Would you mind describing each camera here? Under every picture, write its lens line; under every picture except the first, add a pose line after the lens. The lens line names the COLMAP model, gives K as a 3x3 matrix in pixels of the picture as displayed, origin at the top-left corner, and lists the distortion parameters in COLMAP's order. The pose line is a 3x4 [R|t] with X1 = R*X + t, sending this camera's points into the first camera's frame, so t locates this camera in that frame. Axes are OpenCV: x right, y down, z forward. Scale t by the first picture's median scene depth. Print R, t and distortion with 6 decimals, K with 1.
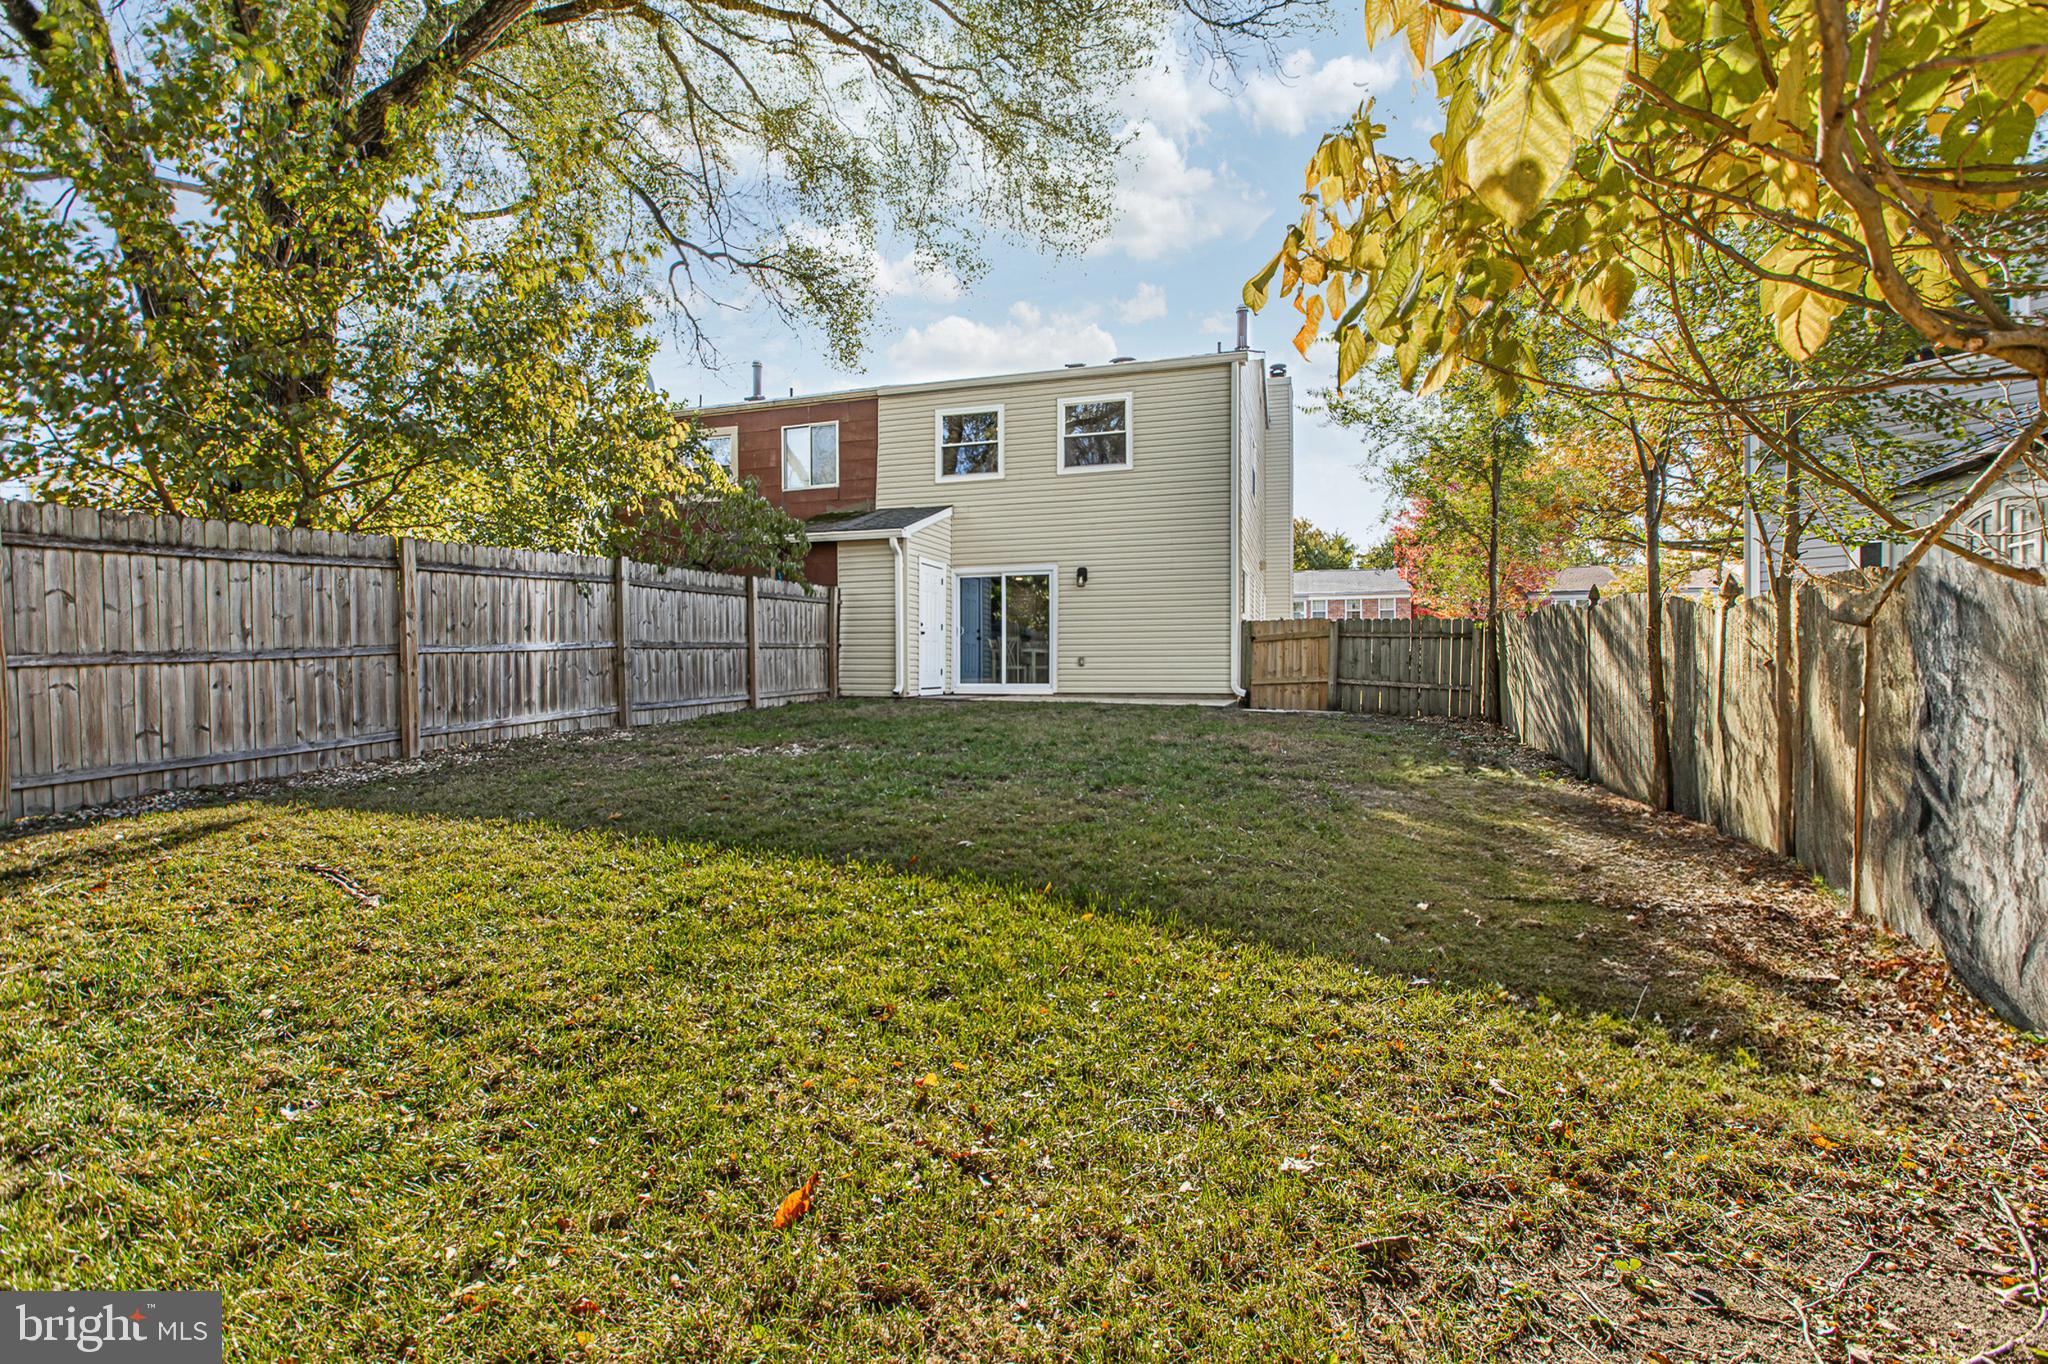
lens RADIAL K [[909.9, 0, 1026.3], [0, 909.9, 661.7], [0, 0, 1]] dist [0.000335, -0.000126]
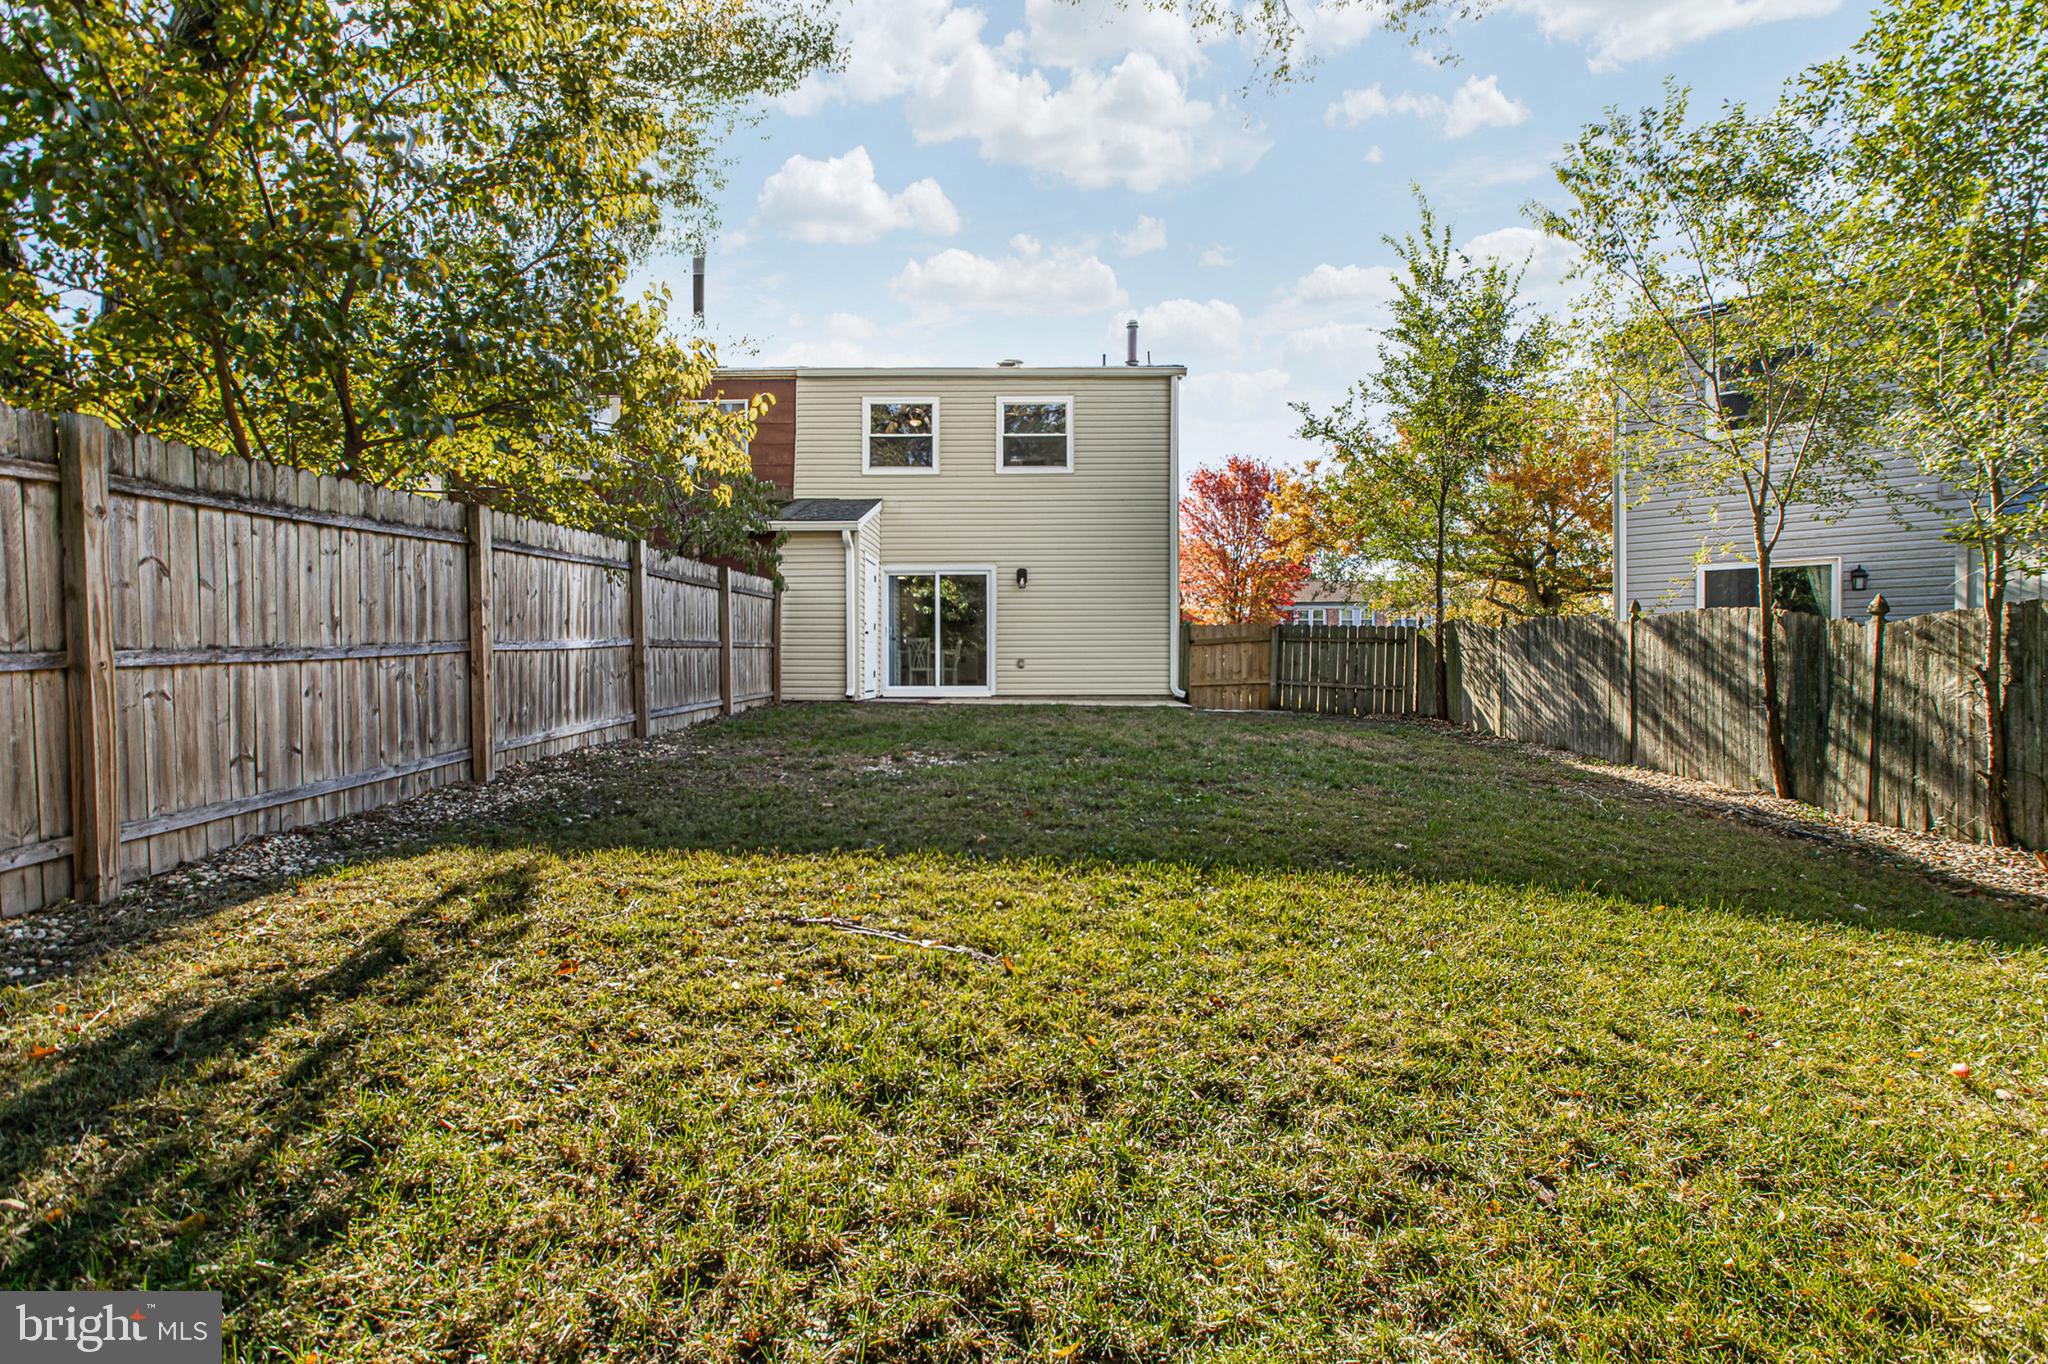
lens RADIAL K [[909.9, 0, 1026.3], [0, 909.9, 661.7], [0, 0, 1]] dist [0.000335, -0.000126]
pose [[0.959465, 0.003257, 0.281808, -0.242614], [-0.002648, 0.999993, -0.002541, 0.000504], [-0.281814, 0.001692, 0.959467, 0.053876]]
